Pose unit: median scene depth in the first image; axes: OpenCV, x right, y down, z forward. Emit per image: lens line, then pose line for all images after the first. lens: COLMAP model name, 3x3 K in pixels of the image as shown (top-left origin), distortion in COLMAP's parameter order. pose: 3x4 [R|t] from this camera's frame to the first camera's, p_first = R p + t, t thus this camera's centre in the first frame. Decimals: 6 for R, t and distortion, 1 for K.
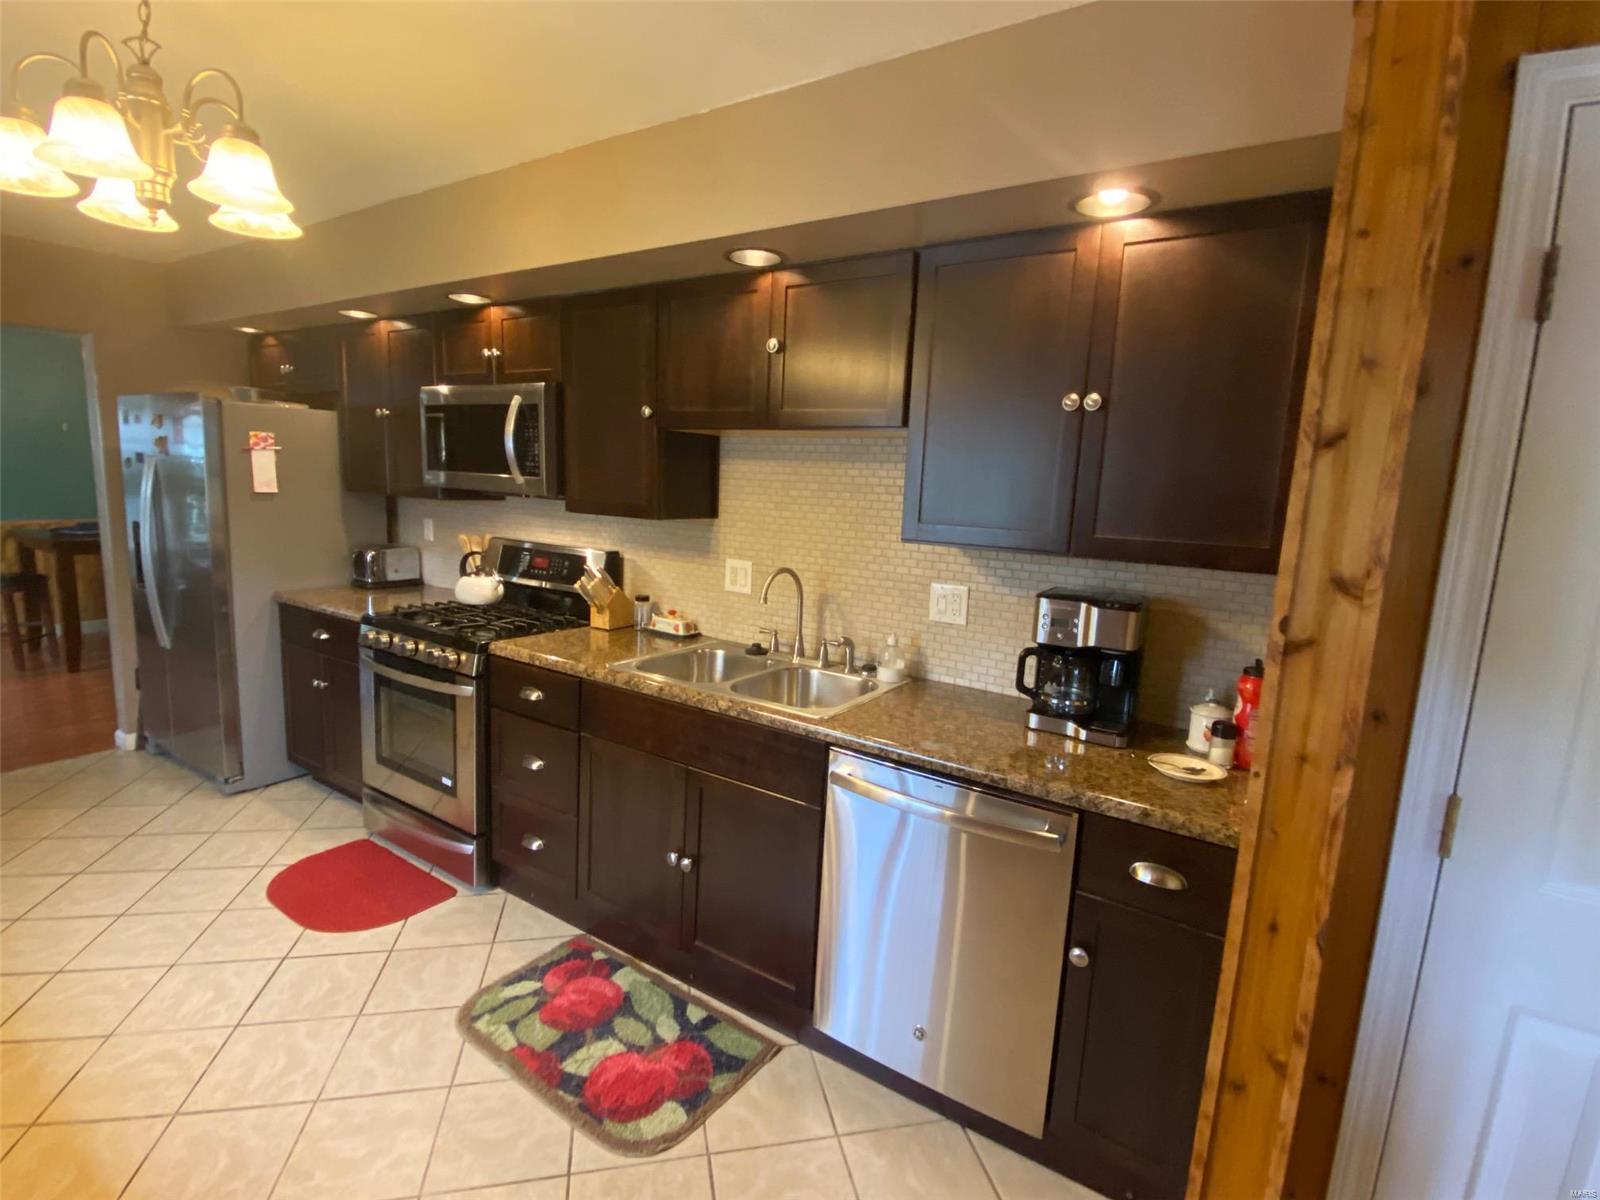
lens RADIAL K [[767.5, 0, 803.6], [0, 767.5, 599.4], [0, 0, 1]] dist [0.025684, -0.023807]
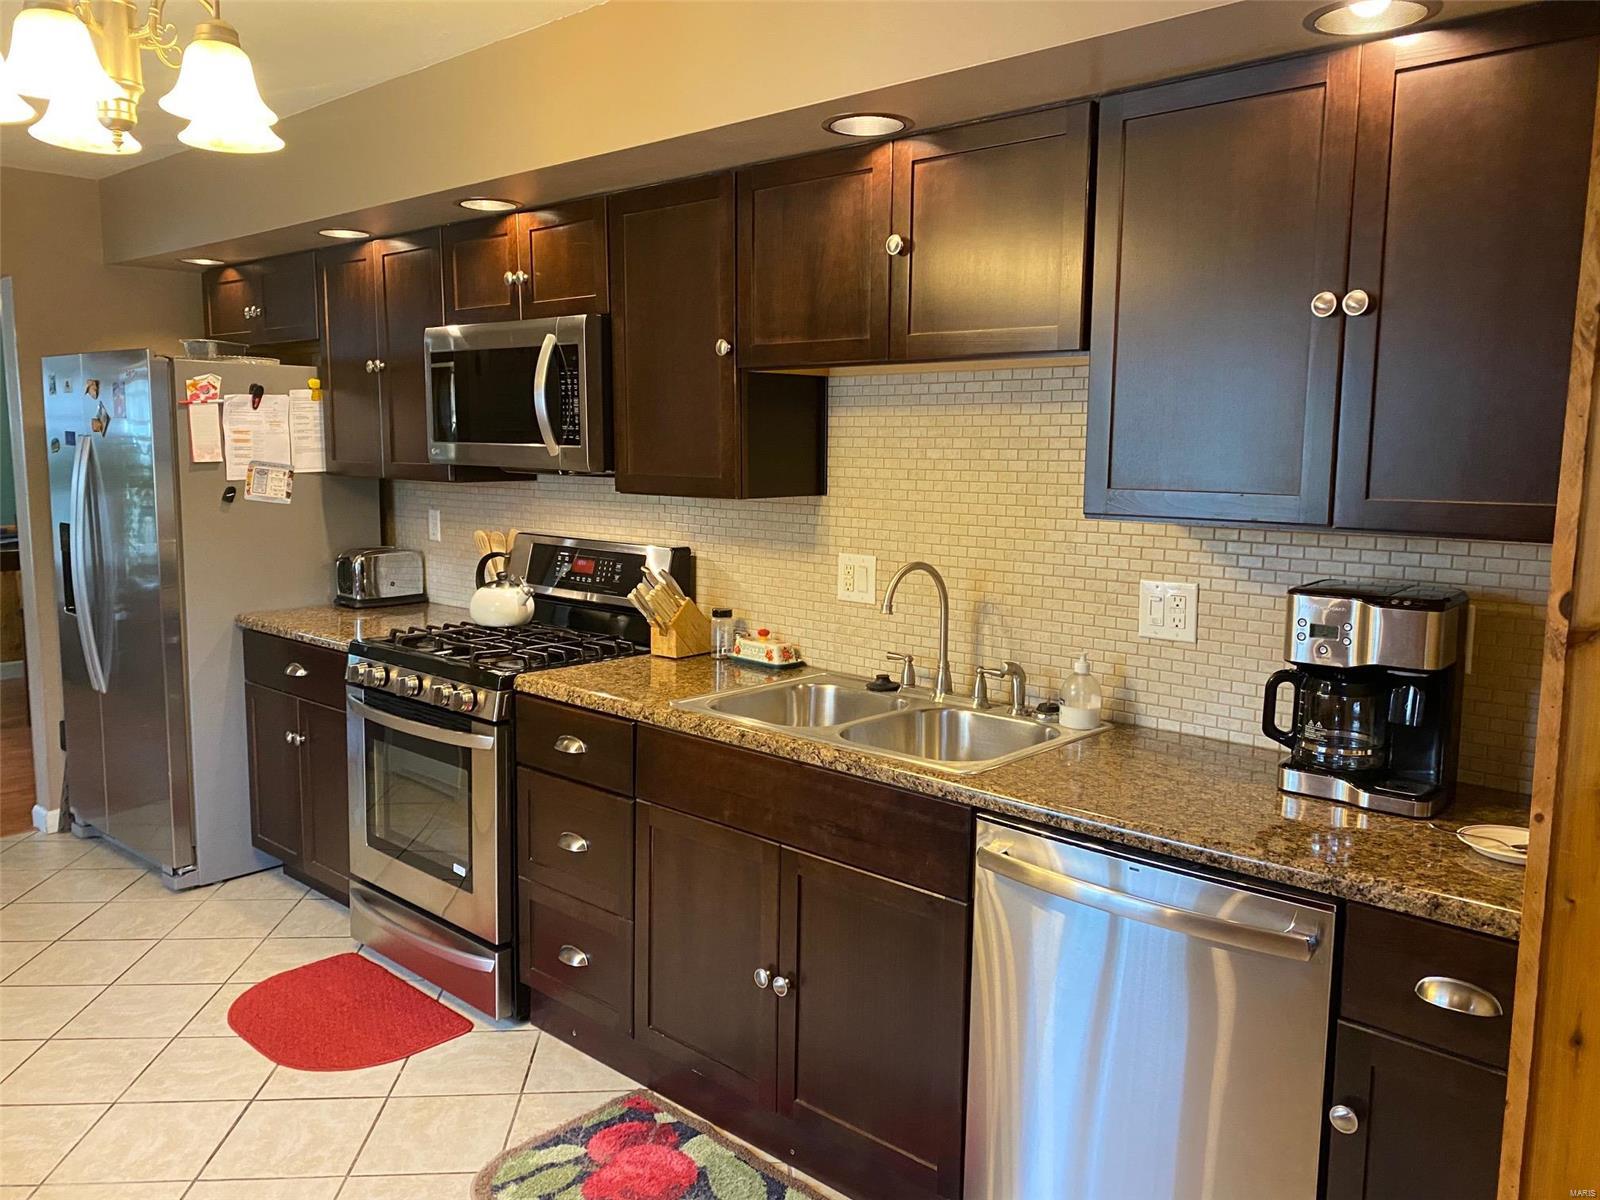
lens RADIAL K [[1213.6, 0, 800.2], [0, 1213.6, 591.0], [0, 0, 1]] dist [0.033945, -0.005583]
pose [[0.987437, -0.017267, -0.157065, 0.041545], [0.012112, 0.999358, -0.033723, 0.020716], [0.157546, 0.031397, 0.987012, -0.097272]]
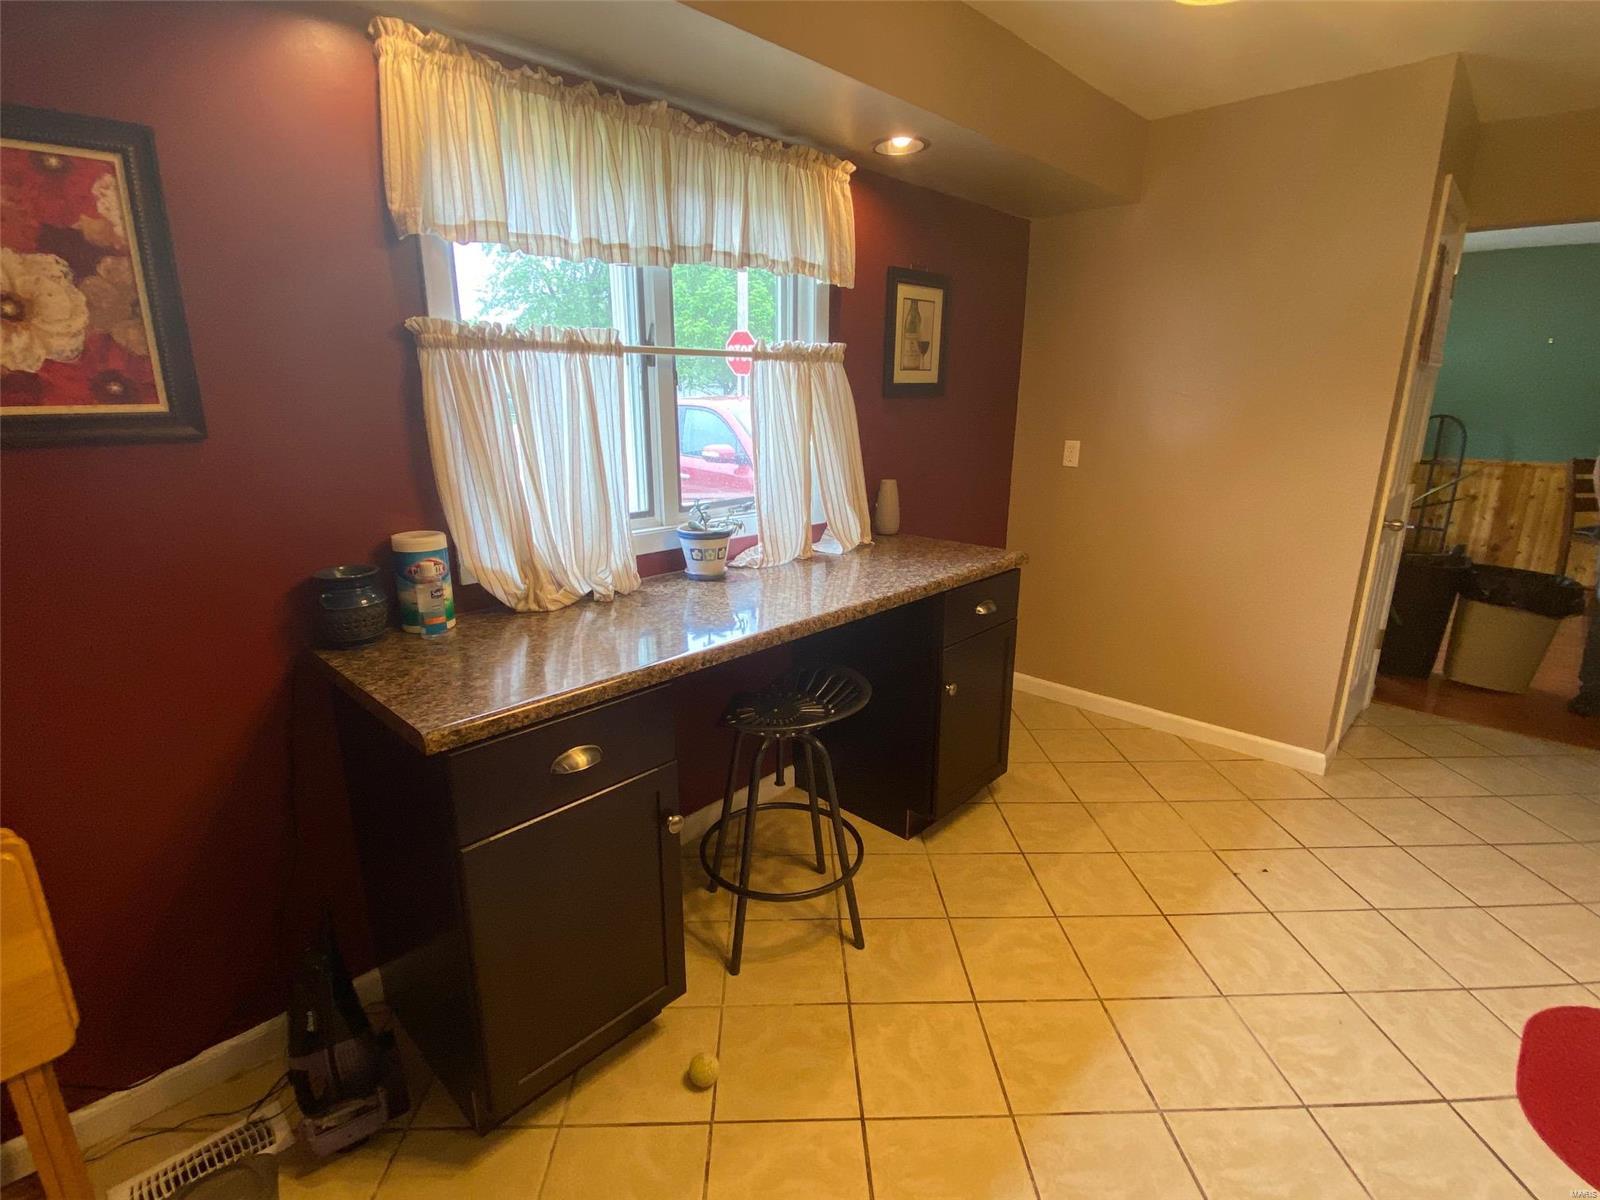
lens RADIAL K [[767.5, 0, 790.6], [0, 767.5, 606.4], [0, 0, 1]] dist [0.025684, -0.023807]
pose [[-0.193306, 0.211731, -0.958020, -0.020358], [-0.152607, 0.958065, 0.242534, -0.018572], [0.969198, 0.193084, -0.152887, 0.462087]]
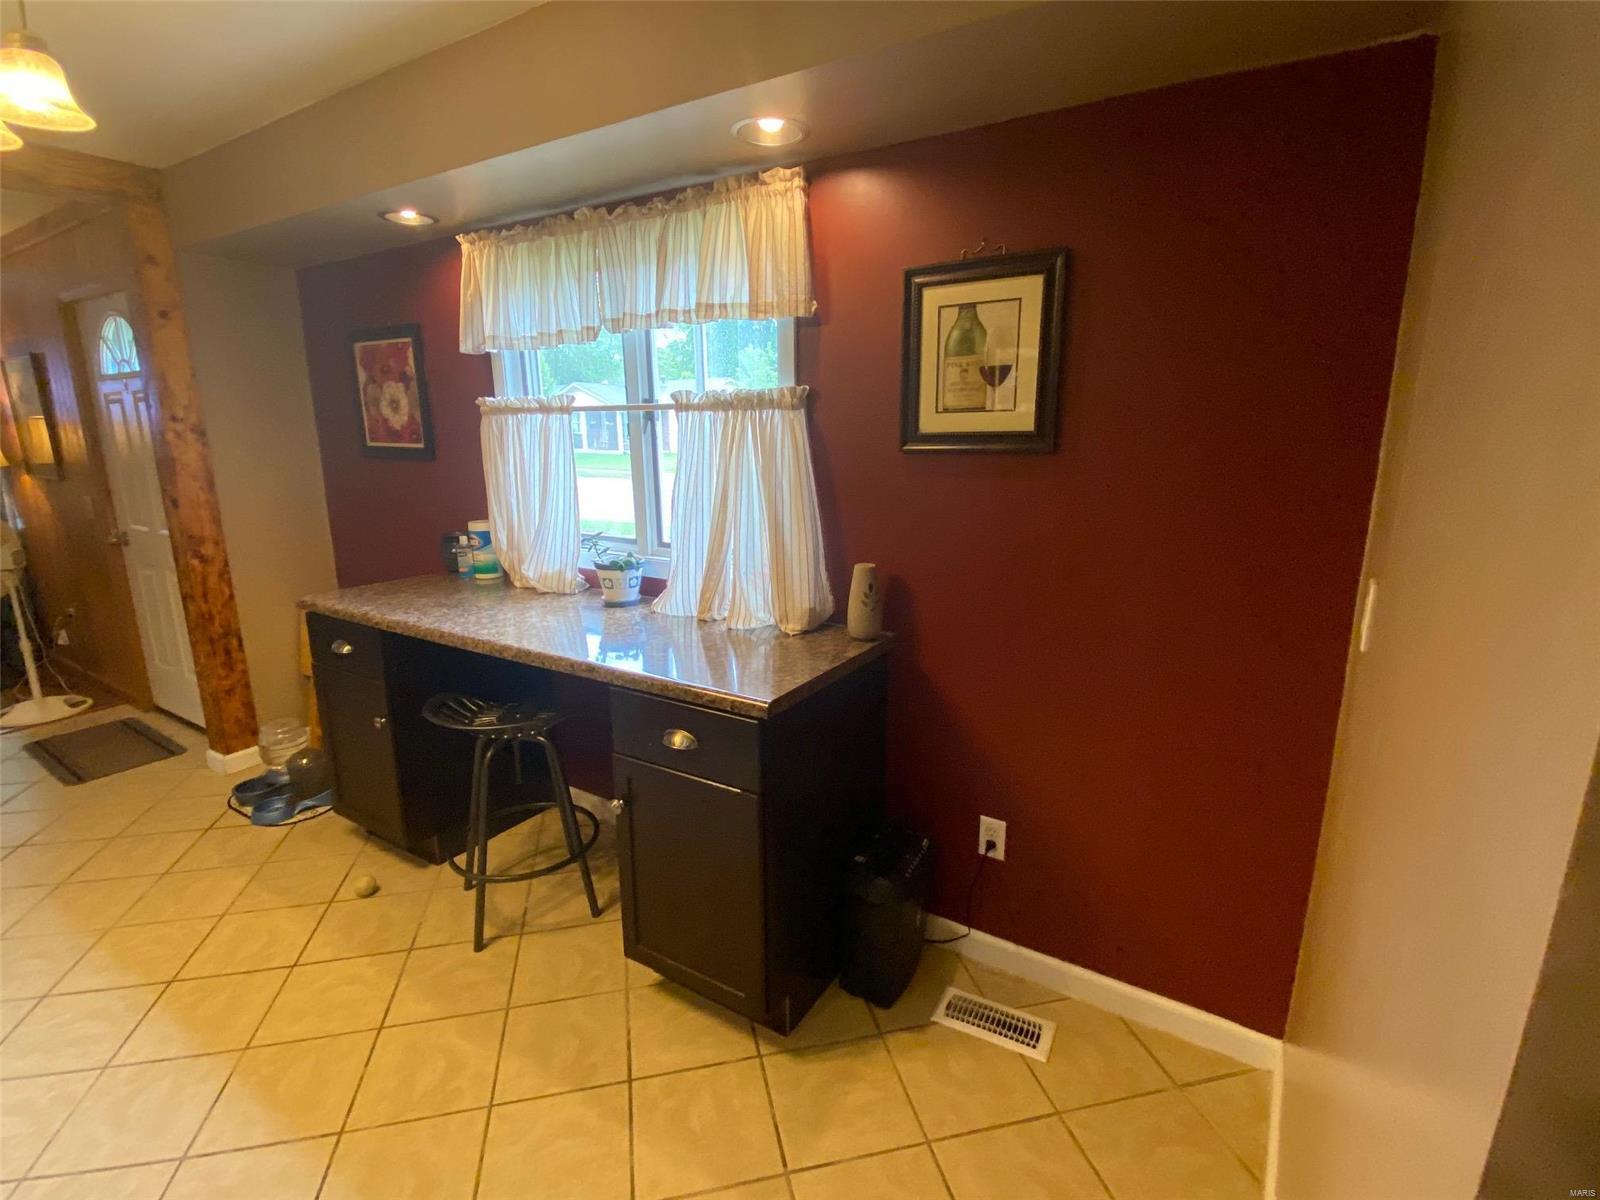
lens RADIAL K [[767.5, 0, 815.7], [0, 767.5, 601.0], [0, 0, 1]] dist [0.025684, -0.023807]
pose [[-0.998846, -0.034470, -0.033439, -1.138095], [-0.044489, 0.926364, 0.373992, -0.220998], [0.018085, 0.375048, -0.926829, 1.197877]]
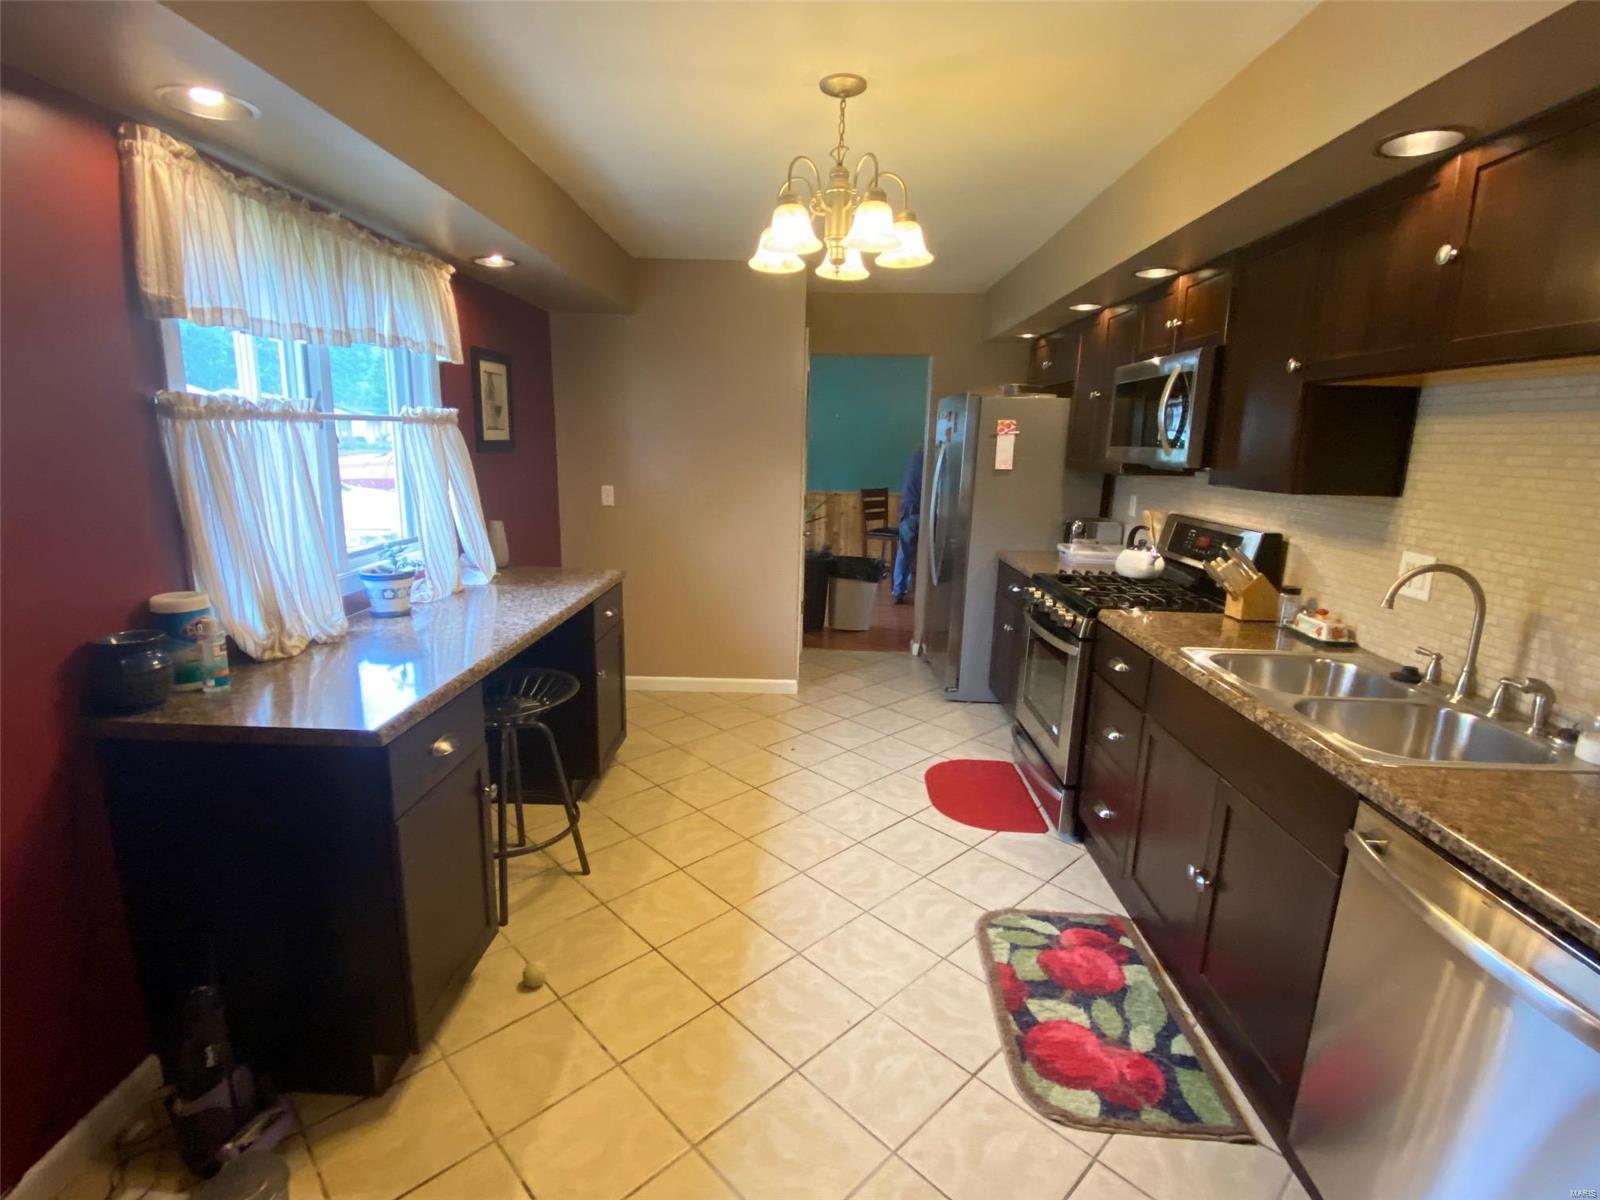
lens RADIAL K [[767.5, 0, 795.2], [0, 767.5, 602.7], [0, 0, 1]] dist [0.025684, -0.023807]
pose [[0.520549, 0.144185, -0.841570, 0.277811], [-0.129391, 0.987577, 0.089166, 0.008343], [0.843971, 0.062476, 0.532738, 0.107904]]
